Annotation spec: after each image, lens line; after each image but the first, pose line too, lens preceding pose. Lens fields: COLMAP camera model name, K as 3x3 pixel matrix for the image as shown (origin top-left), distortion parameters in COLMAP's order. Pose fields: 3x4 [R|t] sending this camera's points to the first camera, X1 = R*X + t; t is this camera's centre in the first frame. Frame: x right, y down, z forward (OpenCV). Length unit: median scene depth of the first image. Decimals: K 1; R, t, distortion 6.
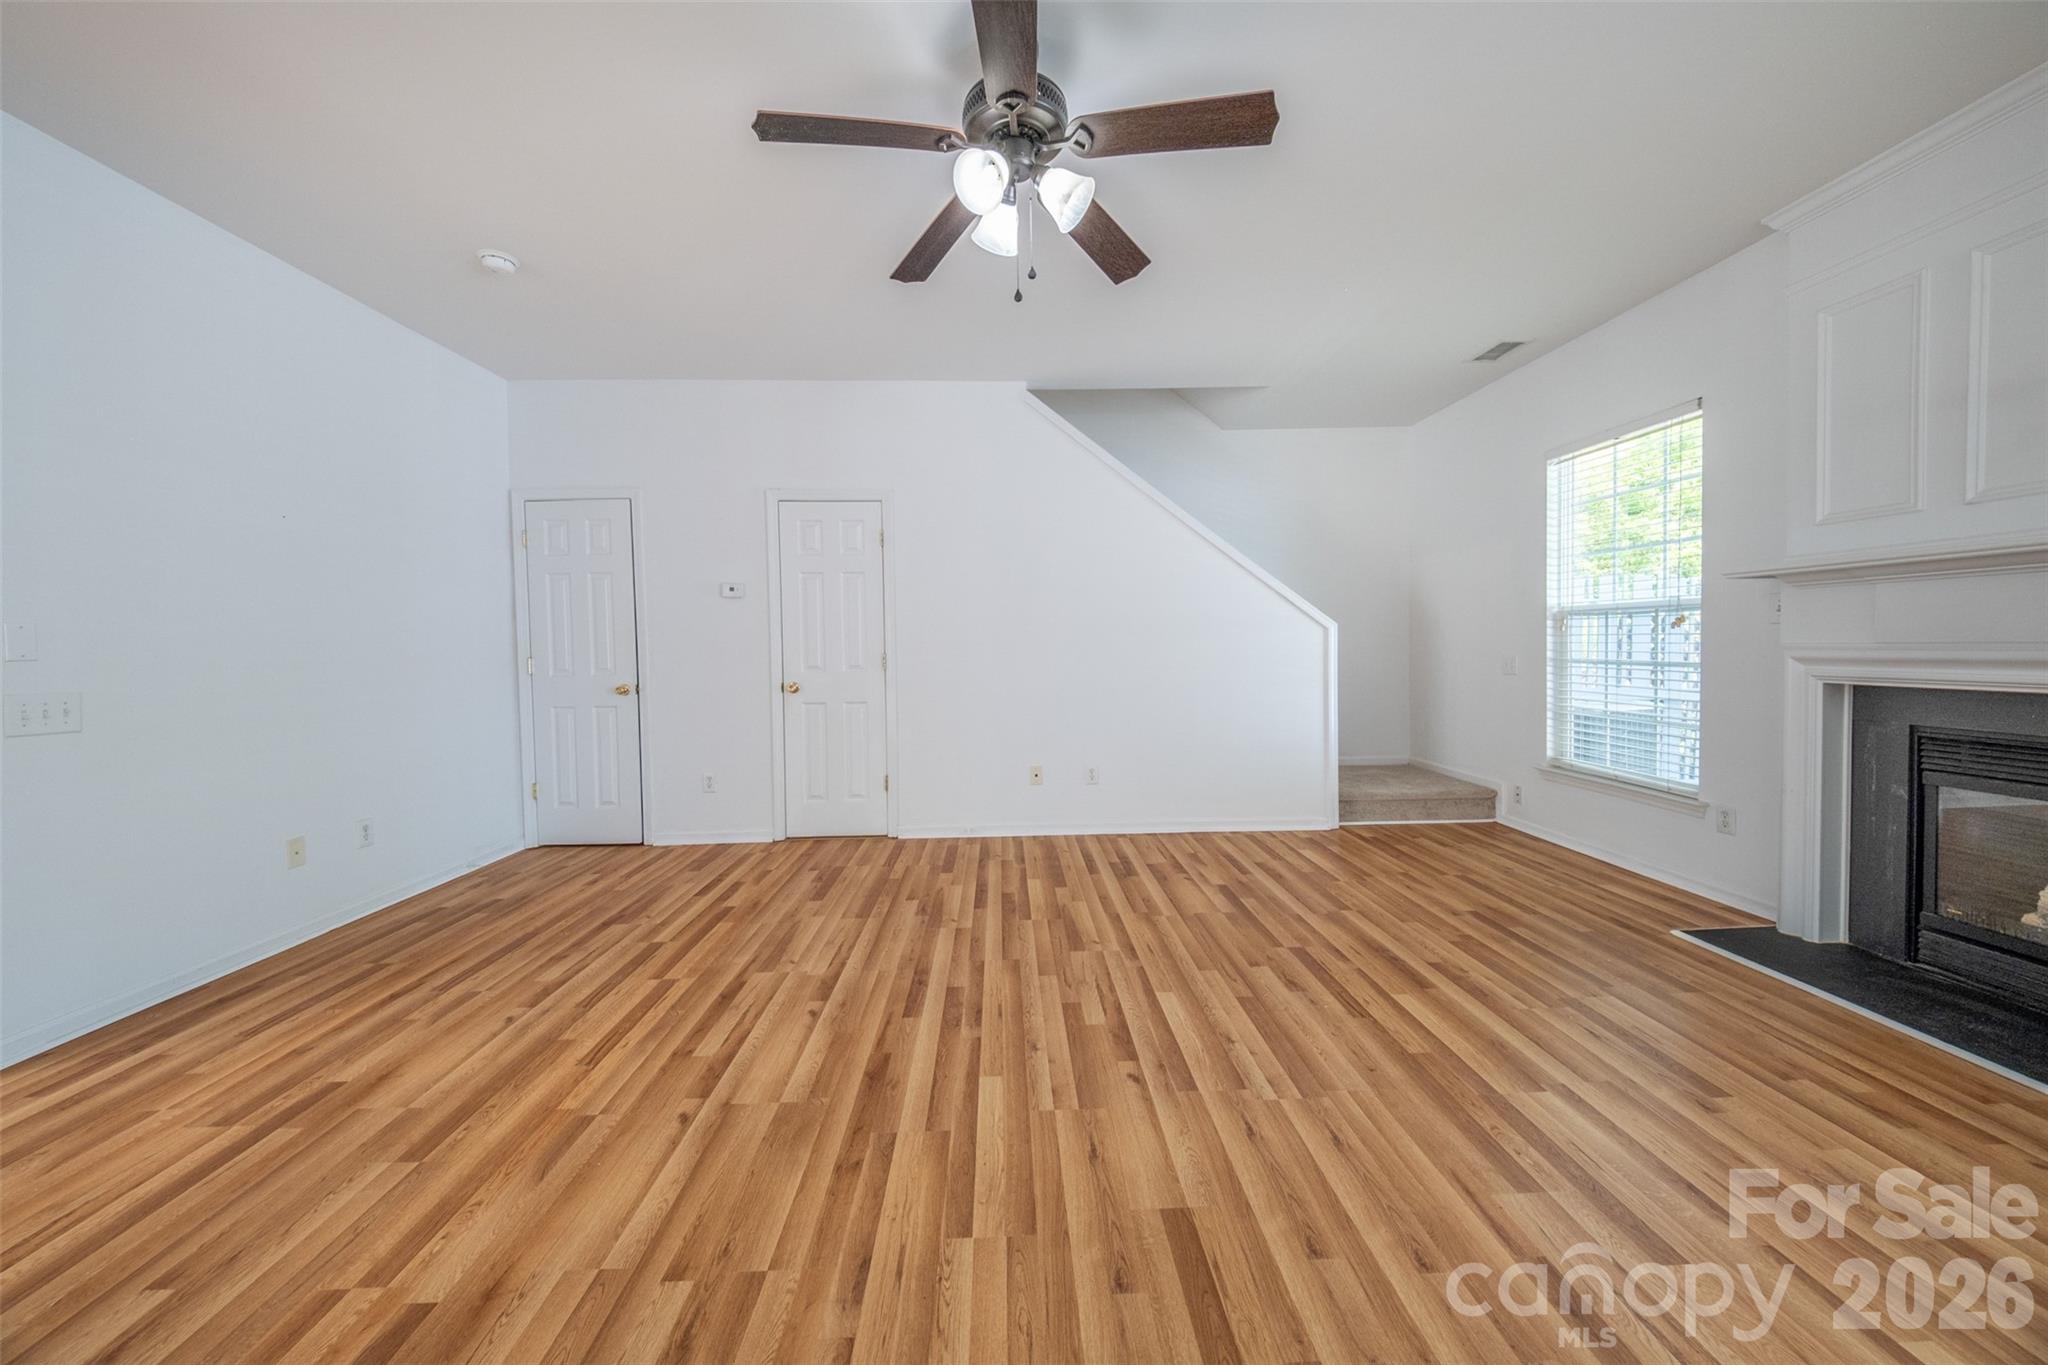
lens RADIAL K [[715.7, 0, 1016.2], [0, 715.7, 669.7], [0, 0, 1]] dist [0.002633, -0.003061]
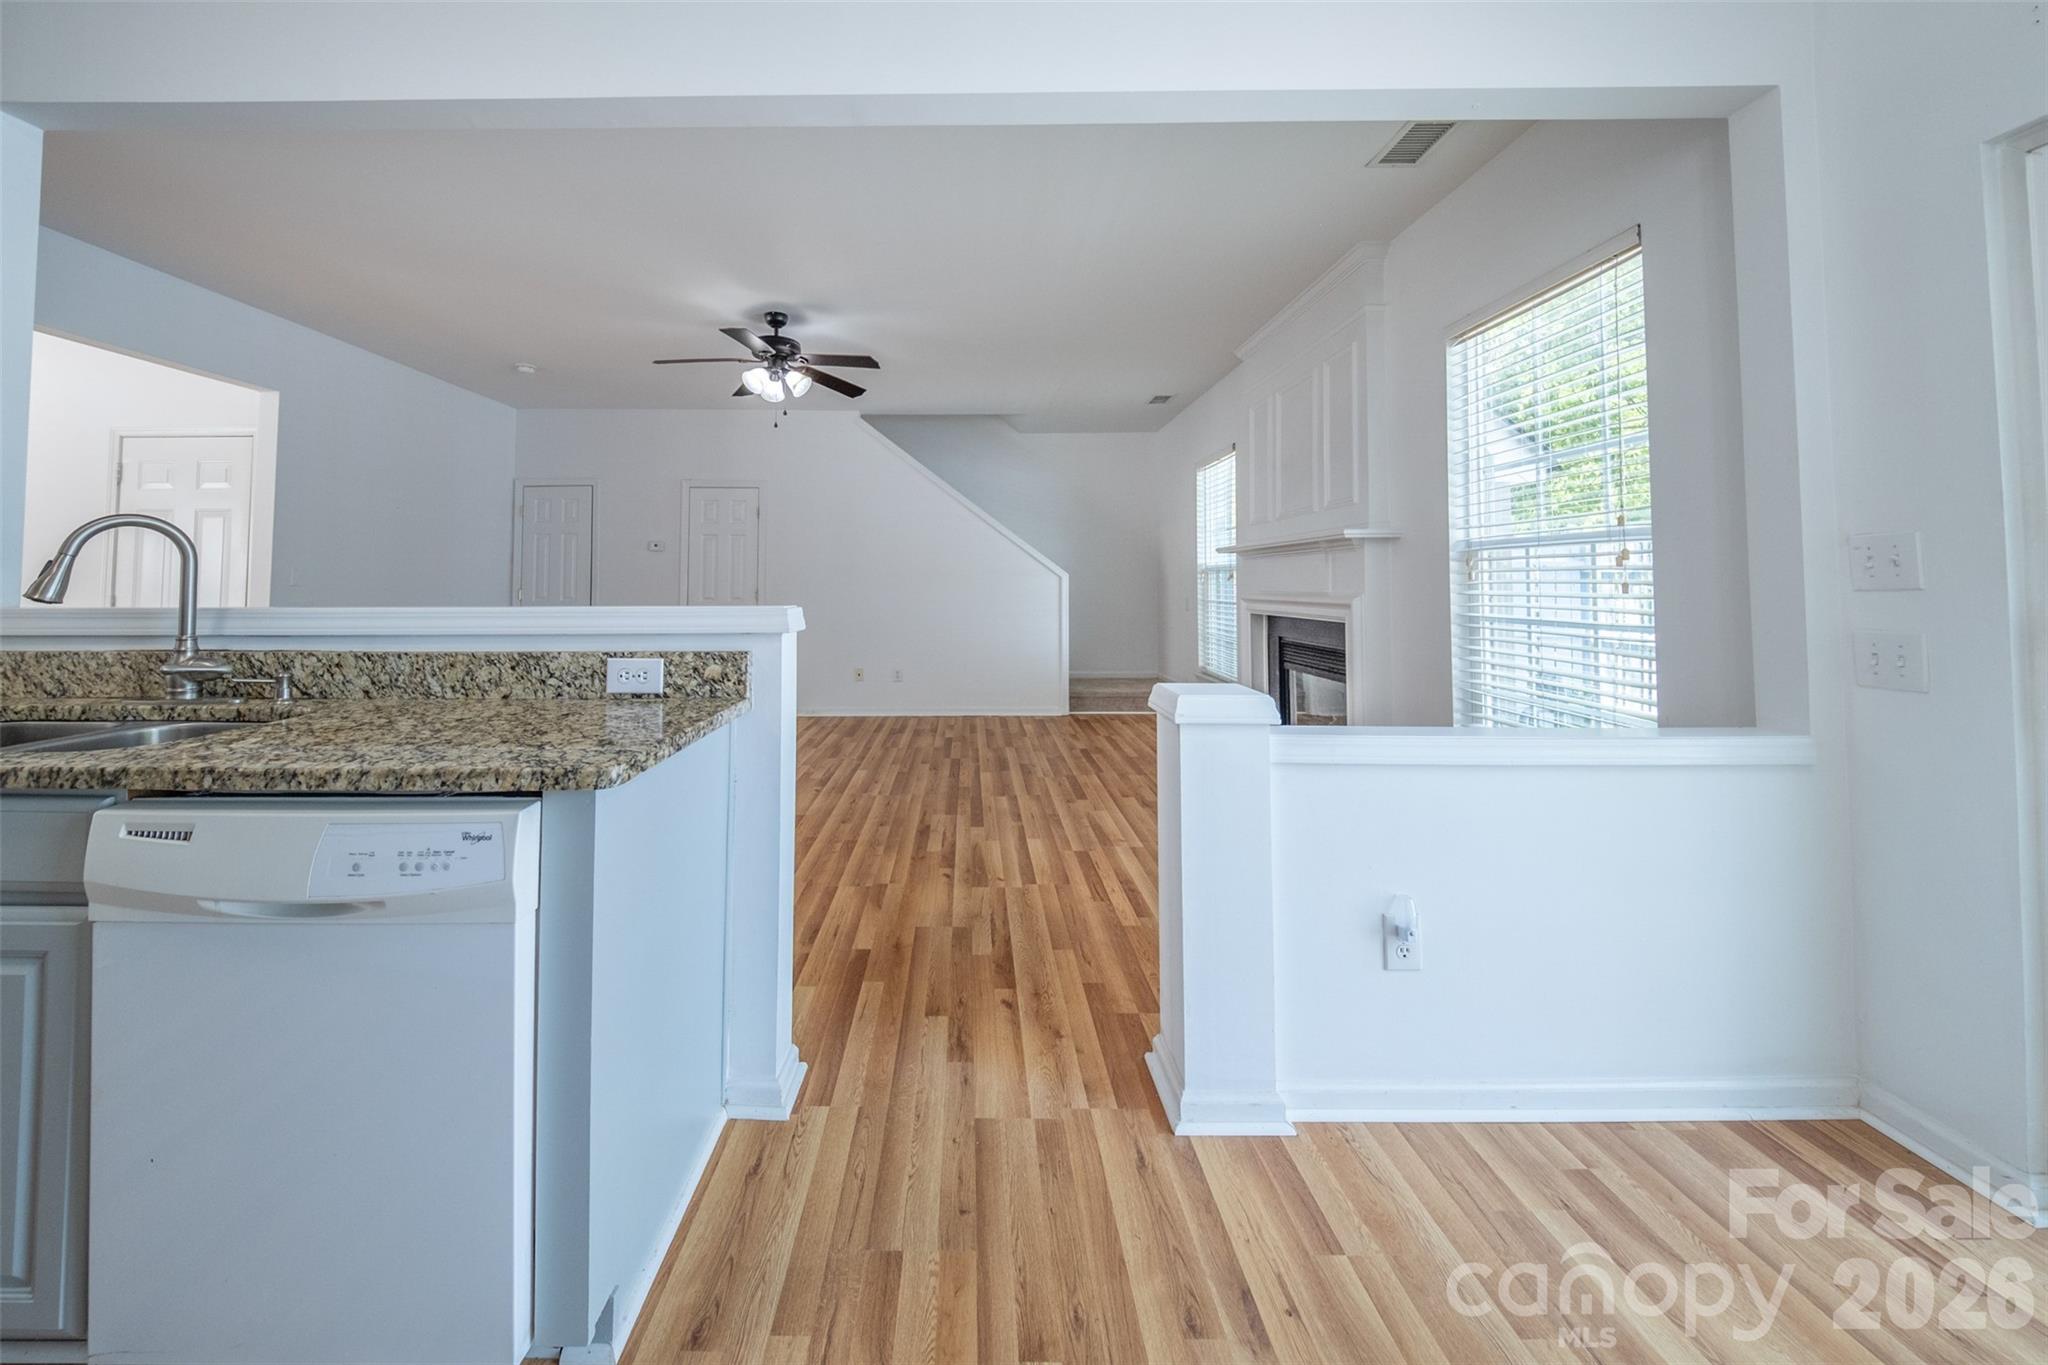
lens RADIAL K [[715.7, 0, 962.8], [0, 715.7, 560.2], [0, 0, 1]] dist [0.002633, -0.003061]
pose [[0.999838, 0.017576, -0.003947, 0.333799], [-0.017822, 0.997037, -0.074832, 0.027497], [0.002621, 0.074890, 0.997188, -0.651794]]
